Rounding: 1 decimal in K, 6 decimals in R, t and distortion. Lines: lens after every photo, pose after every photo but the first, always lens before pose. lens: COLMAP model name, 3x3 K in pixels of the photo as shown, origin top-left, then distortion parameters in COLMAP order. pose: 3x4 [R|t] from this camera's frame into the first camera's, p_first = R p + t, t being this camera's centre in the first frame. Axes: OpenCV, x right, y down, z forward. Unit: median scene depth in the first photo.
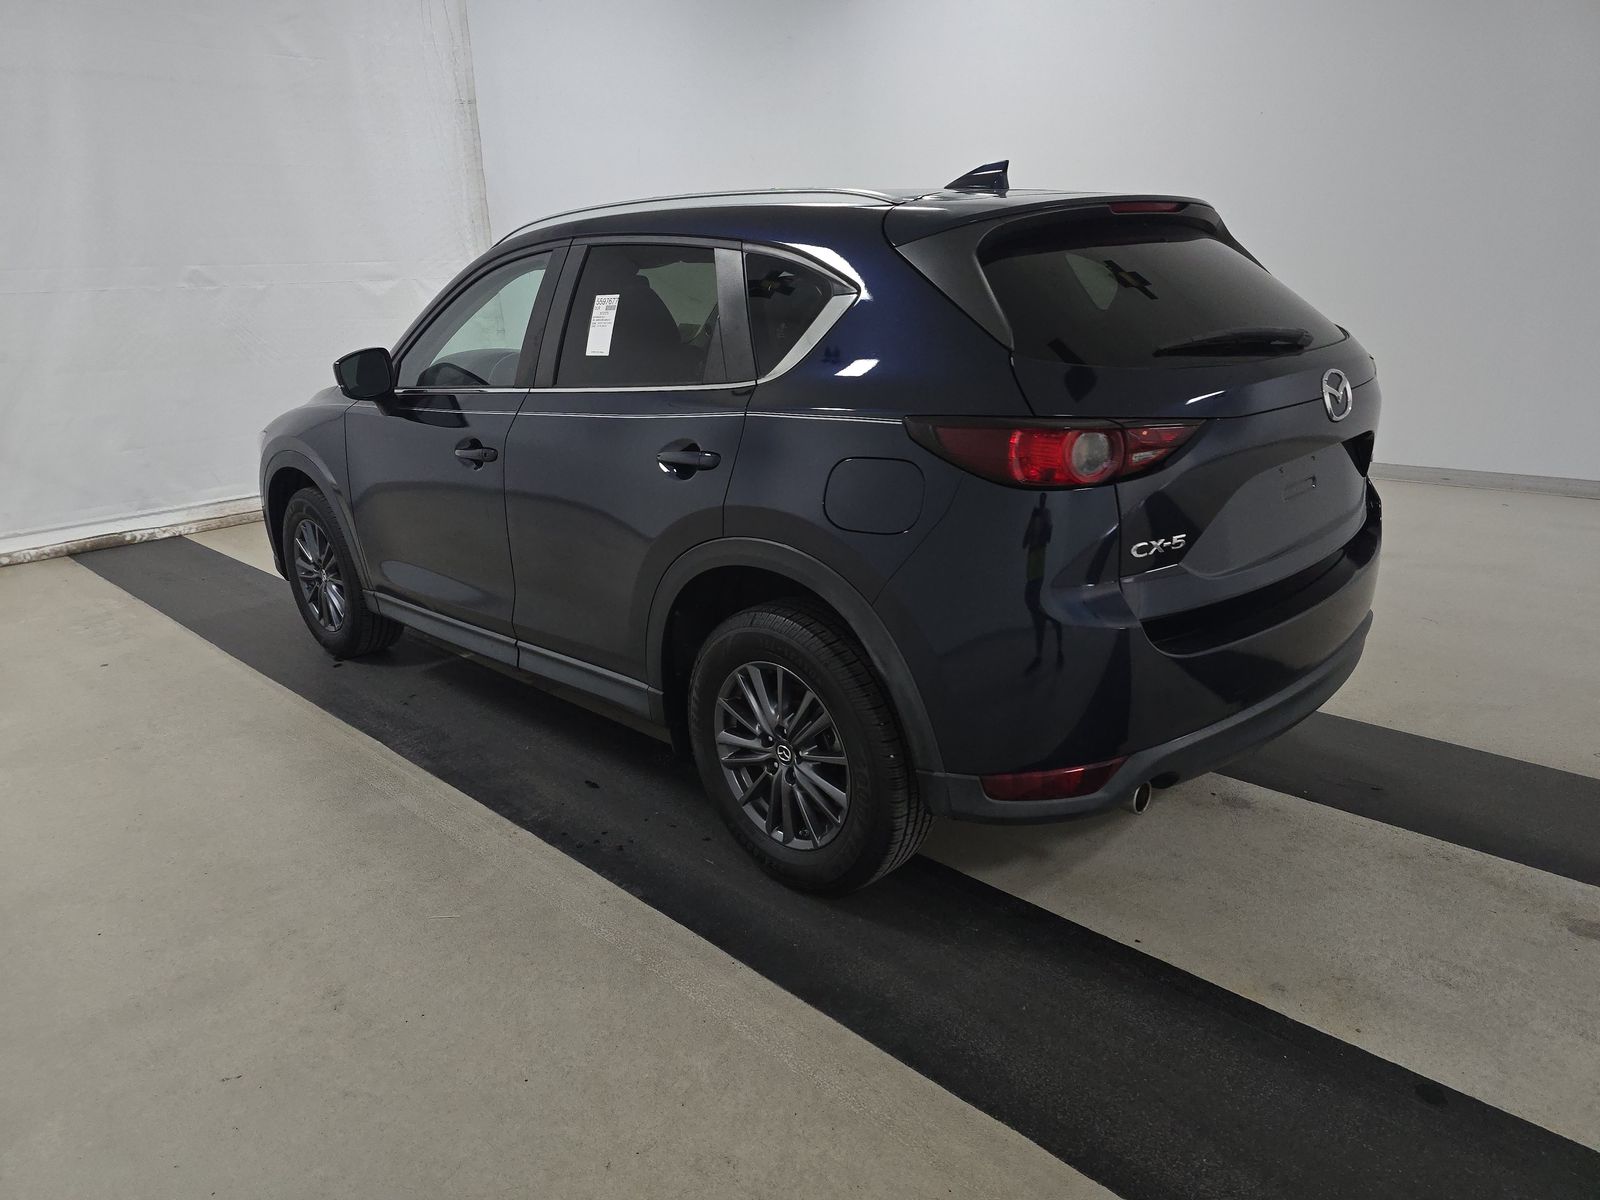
lens RADIAL K [[1040.6, 0, 794.7], [0, 1040.6, 607.9], [0, 0, 1]] dist [0.033174, -0.024475]
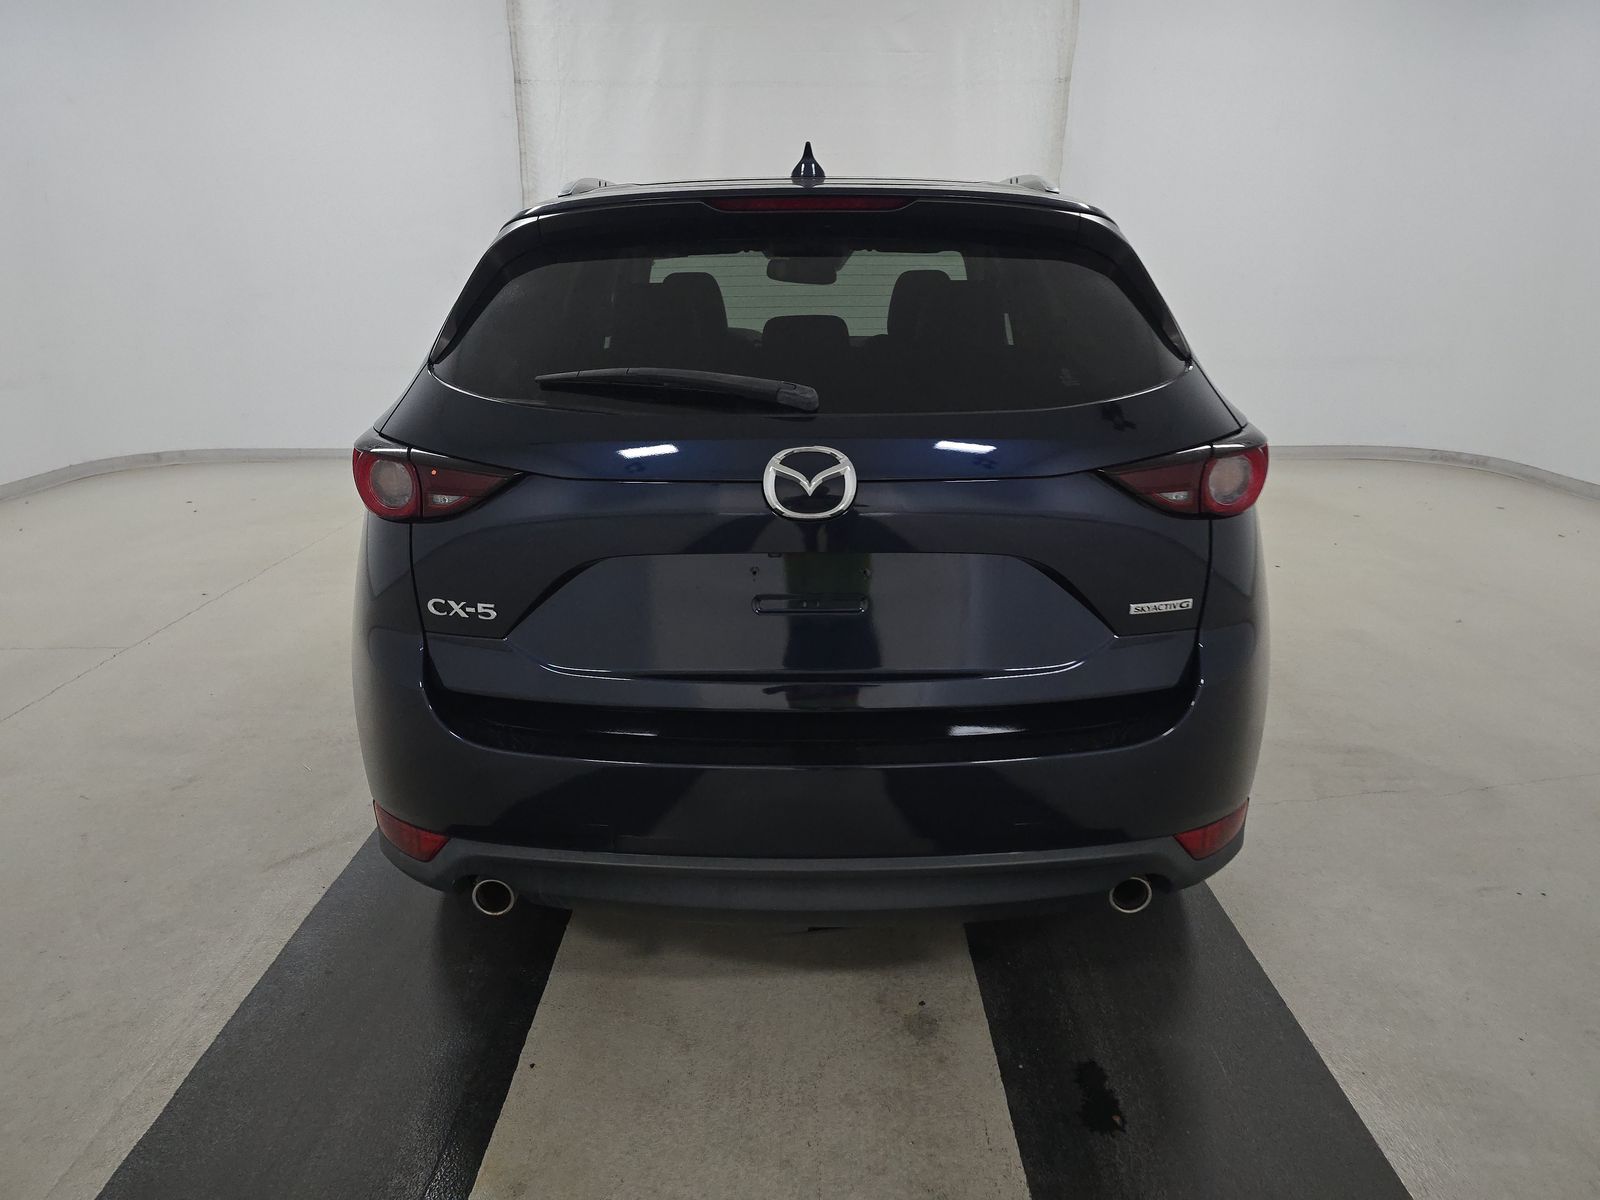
lens RADIAL K [[1040.6, 0, 803.0], [0, 1040.6, 598.0], [0, 0, 1]] dist [0.033174, -0.024475]
pose [[0.707213, 0.251155, -0.660887, 0.799831], [-0.242012, 0.964302, 0.107484, -0.163909], [0.664289, 0.083928, 0.742749, 0.403120]]
